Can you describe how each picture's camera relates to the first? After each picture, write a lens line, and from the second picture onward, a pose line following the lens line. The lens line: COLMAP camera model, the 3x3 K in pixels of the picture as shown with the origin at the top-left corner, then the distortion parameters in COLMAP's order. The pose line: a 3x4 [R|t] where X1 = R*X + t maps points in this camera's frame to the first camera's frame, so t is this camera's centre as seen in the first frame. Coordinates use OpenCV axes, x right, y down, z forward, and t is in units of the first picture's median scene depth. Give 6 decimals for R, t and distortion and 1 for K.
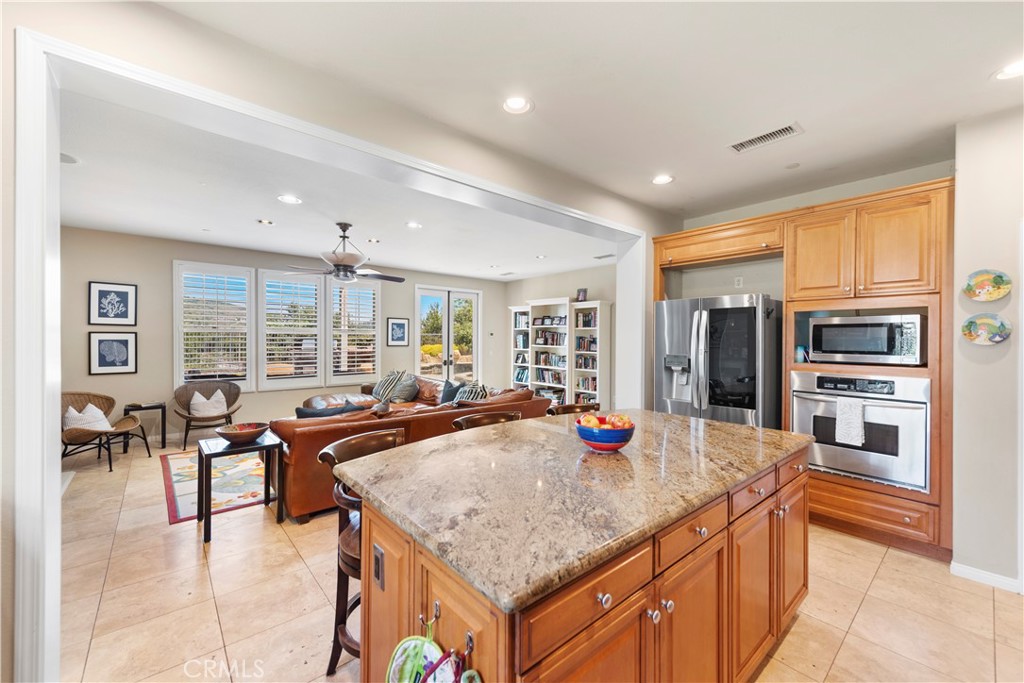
lens RADIAL K [[405.6, 0, 518.2], [0, 405.6, 342.1], [0, 0, 1]] dist [0.014342, -0.002786]
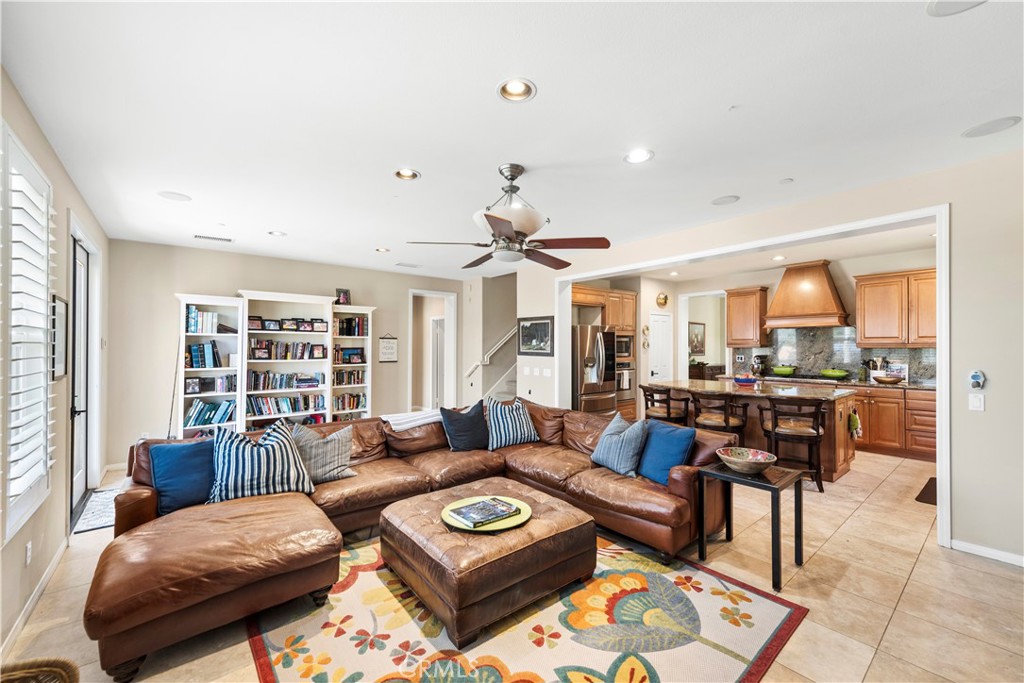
lens RADIAL K [[405.6, 0, 513.0], [0, 405.6, 346.3], [0, 0, 1]] dist [0.014342, -0.002786]
pose [[0.032899, -0.007878, 0.999428, -1.544125], [0.014648, 0.999865, 0.007399, -0.035988], [-0.999351, 0.014396, 0.033010, 1.450007]]
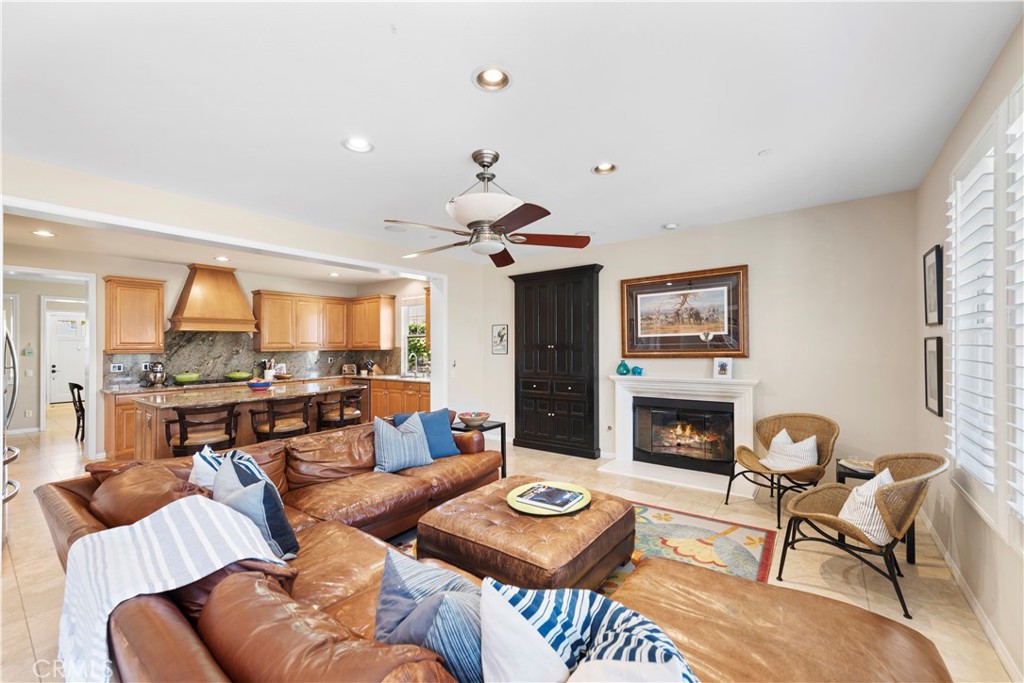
lens RADIAL K [[405.6, 0, 520.6], [0, 405.6, 343.9], [0, 0, 1]] dist [0.014342, -0.002786]
pose [[-0.976821, 0.004208, -0.214016, -0.530300], [0.004033, 0.999991, 0.001252, -0.030036], [0.214020, 0.000360, -0.976829, 2.339793]]
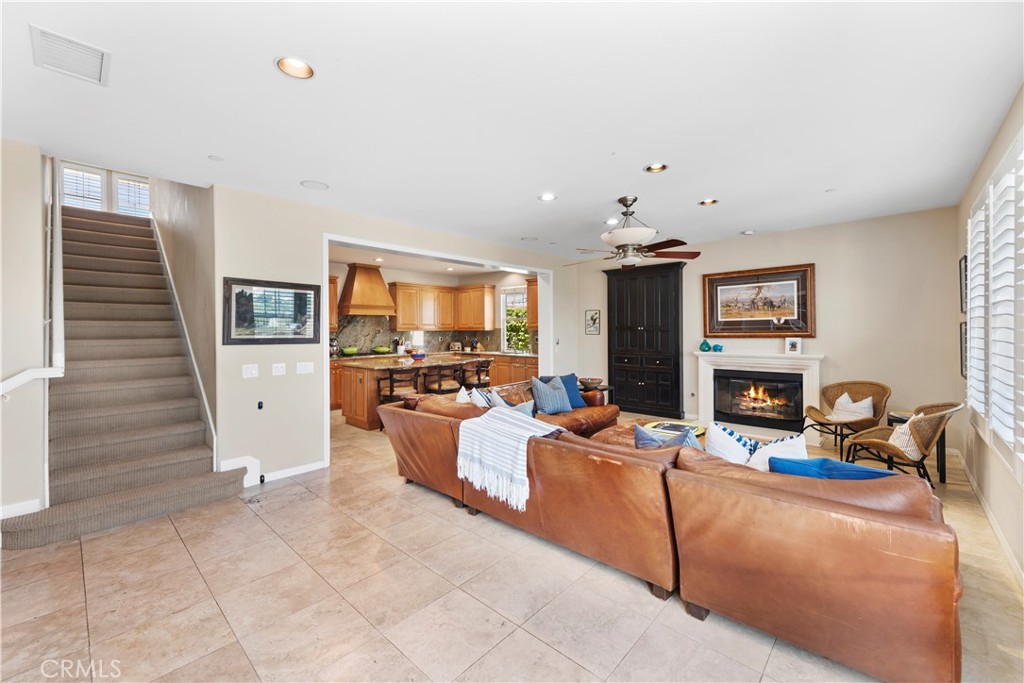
lens RADIAL K [[405.6, 0, 516.6], [0, 405.6, 324.4], [0, 0, 1]] dist [0.014342, -0.002786]
pose [[-0.994125, -0.000605, -0.108241, -0.157716], [-0.000227, 0.999994, -0.003507, -0.028583], [0.108242, -0.003462, -0.994119, 2.716714]]
